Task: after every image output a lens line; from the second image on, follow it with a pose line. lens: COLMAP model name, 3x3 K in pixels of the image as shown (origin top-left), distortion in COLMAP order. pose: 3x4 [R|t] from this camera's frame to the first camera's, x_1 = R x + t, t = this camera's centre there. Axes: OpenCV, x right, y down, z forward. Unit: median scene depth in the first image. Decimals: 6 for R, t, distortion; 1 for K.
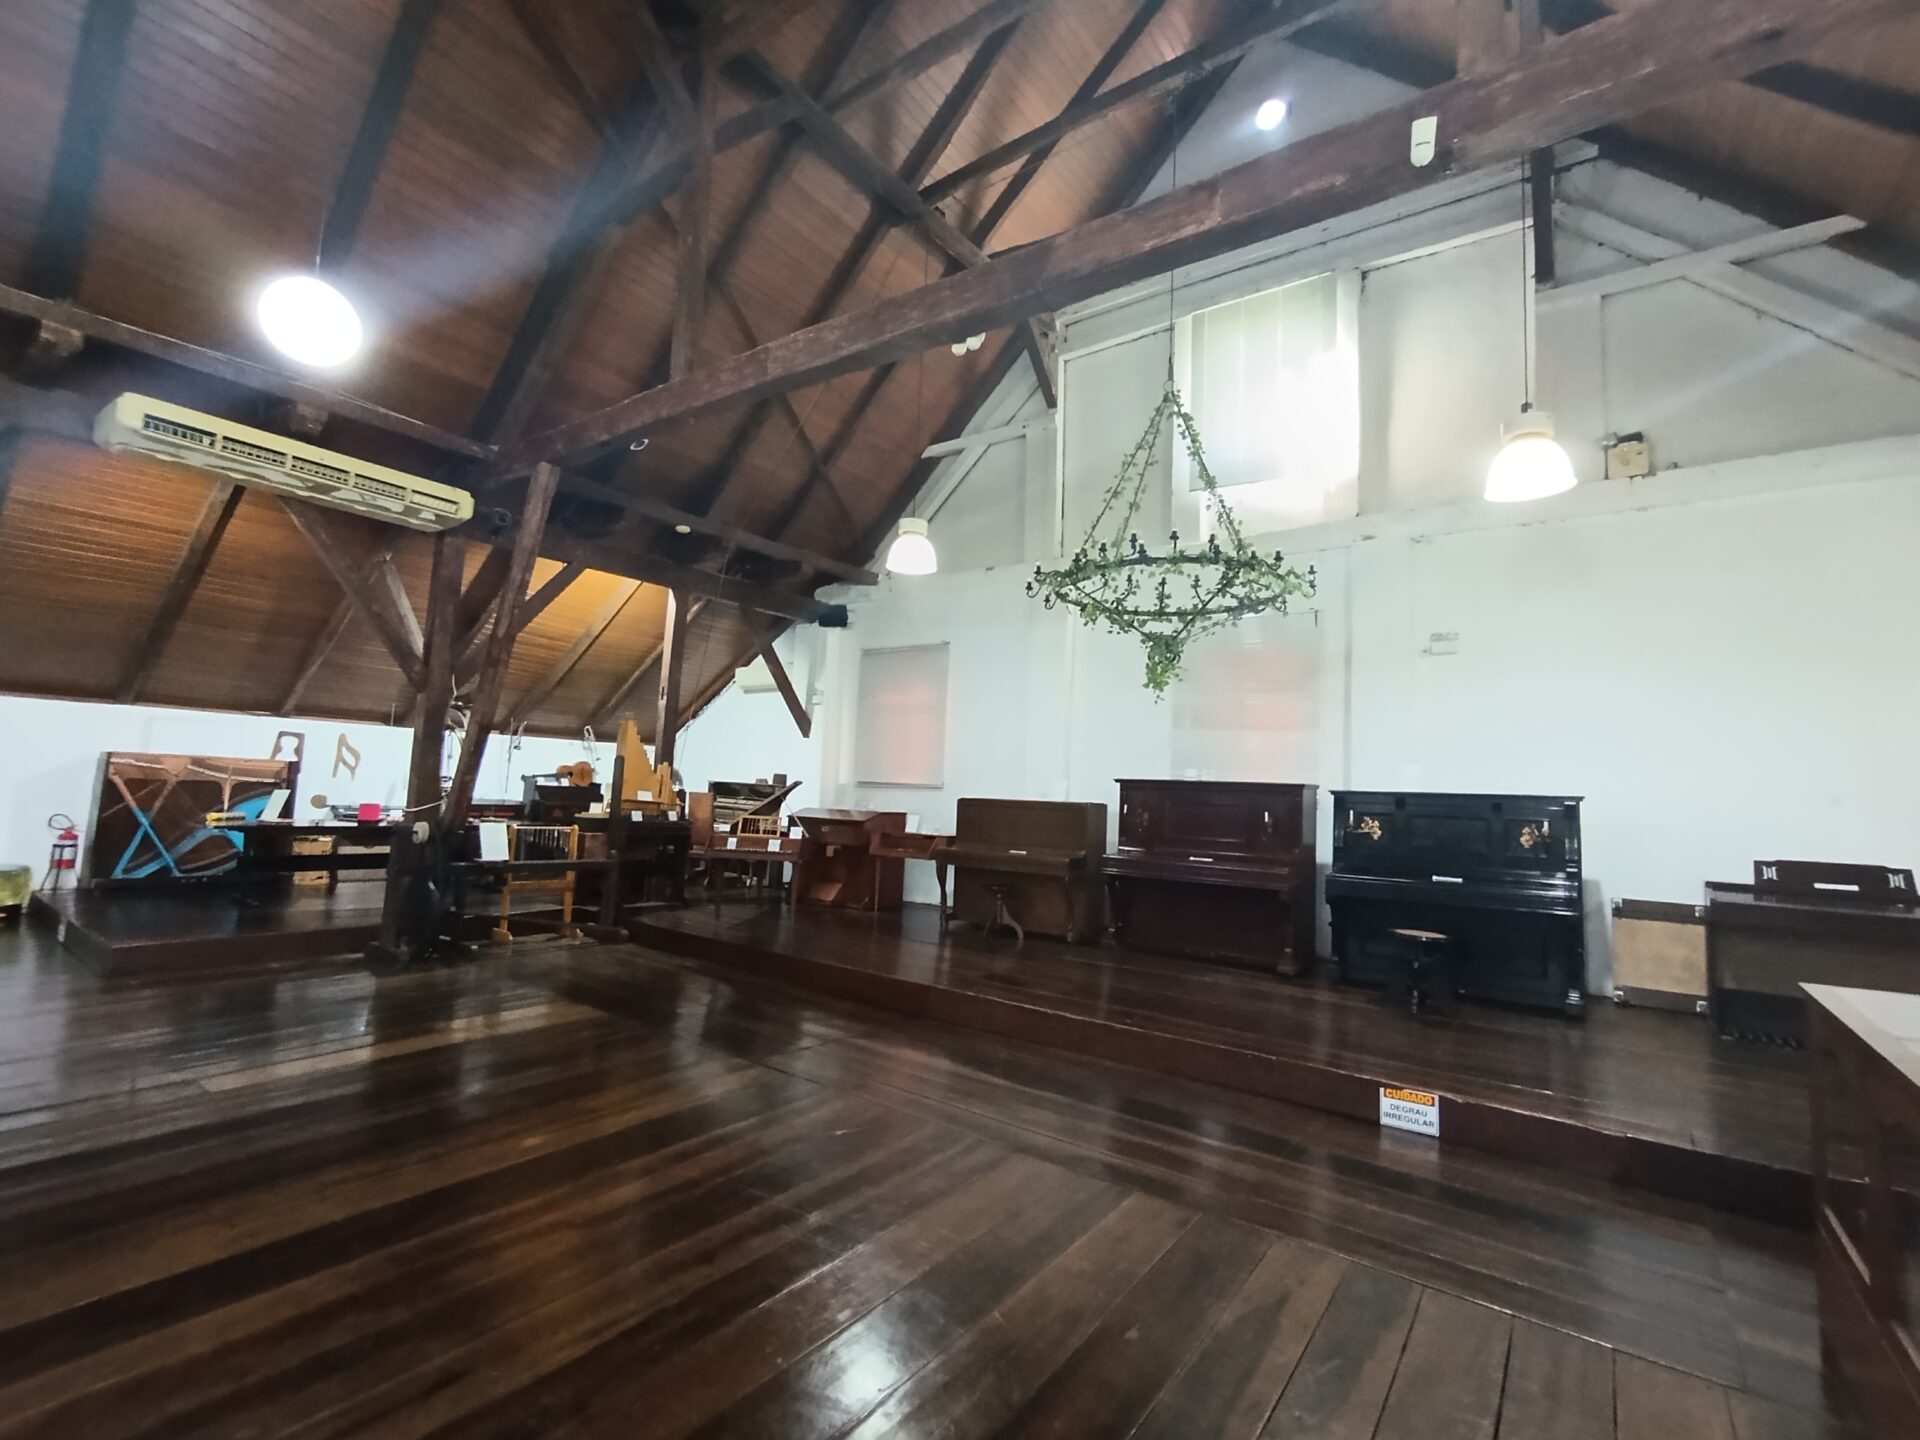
lens RADIAL K [[875.6, 0, 955.5], [0, 875.6, 723.3], [0, 0, 1]] dist [-0.033186, 0.023645]
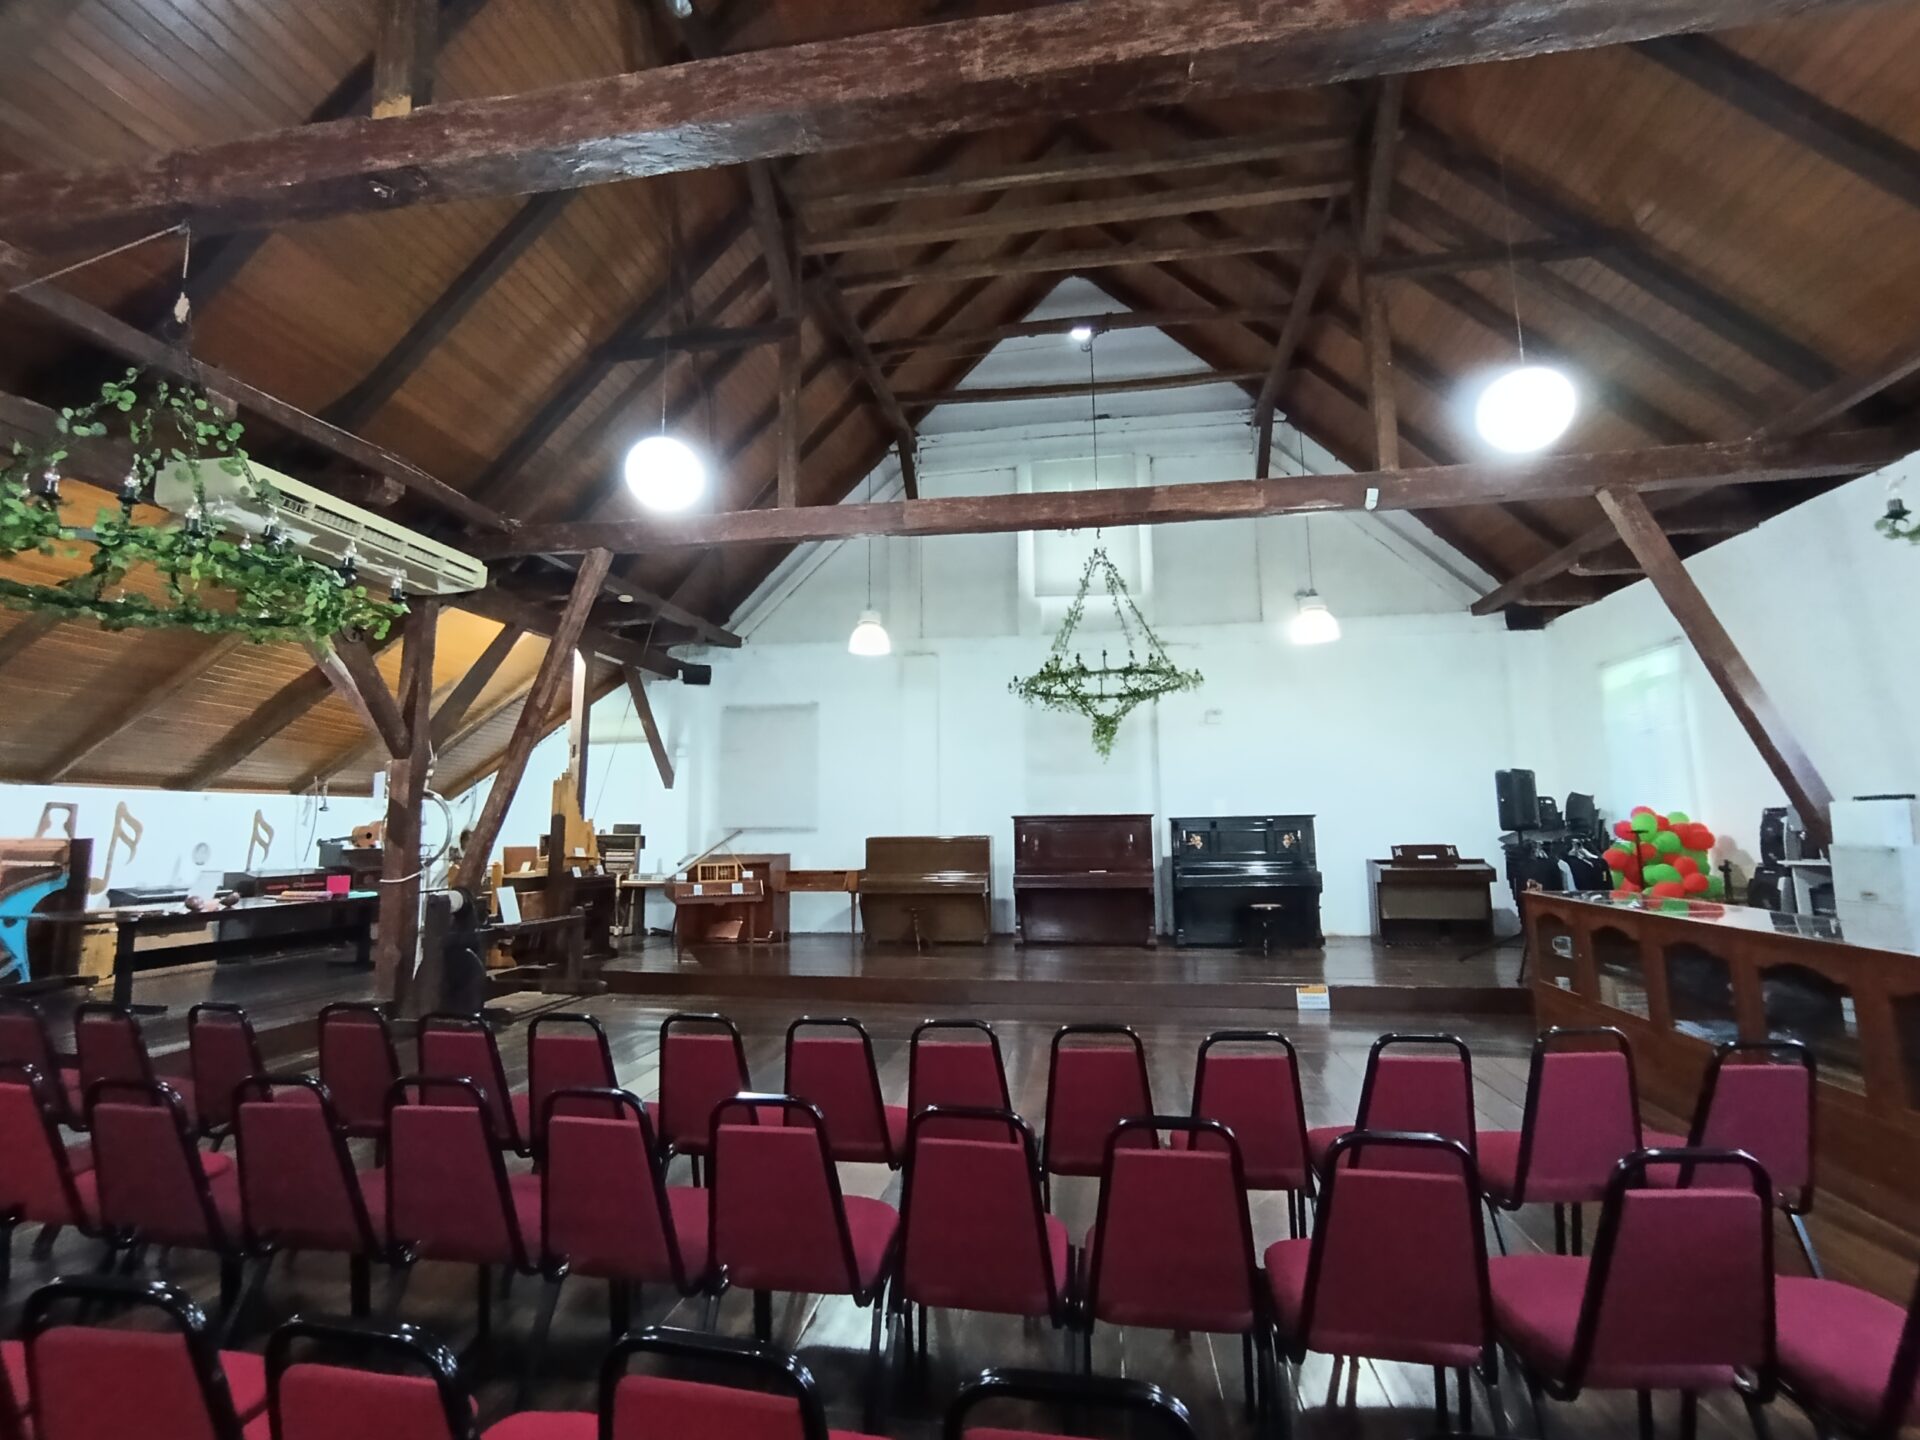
lens RADIAL K [[875.6, 0, 955.5], [0, 875.6, 723.3], [0, 0, 1]] dist [-0.033186, 0.023645]
pose [[0.892994, 0.002579, 0.450060, -0.424645], [0.013673, 0.999367, -0.032856, -0.029496], [-0.449860, 0.035493, 0.892393, -0.125022]]
